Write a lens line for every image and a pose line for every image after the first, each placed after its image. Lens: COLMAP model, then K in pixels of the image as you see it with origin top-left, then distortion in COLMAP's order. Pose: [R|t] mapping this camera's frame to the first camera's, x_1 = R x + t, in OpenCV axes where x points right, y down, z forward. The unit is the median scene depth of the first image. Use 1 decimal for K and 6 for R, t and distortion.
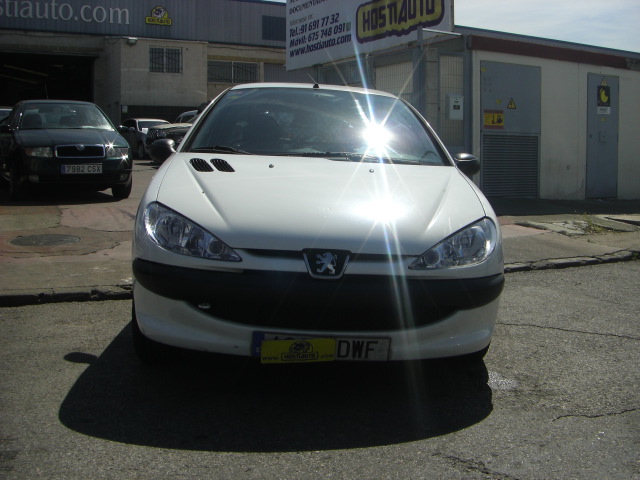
lens RADIAL K [[734.8, 0, 347.6], [0, 734.8, 203.2], [0, 0, 1]] dist [-0.195707, 0.142395]
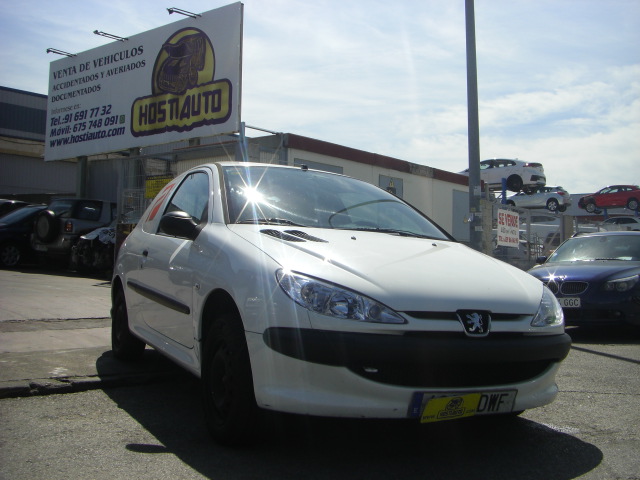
lens RADIAL K [[734.8, 0, 347.6], [0, 734.8, 203.2], [0, 0, 1]] dist [-0.195707, 0.142395]
pose [[0.921090, 0.038232, 0.387468, -0.107311], [0.016545, 0.990425, -0.137057, 0.008813], [-0.388998, 0.132653, 0.911638, 0.012545]]
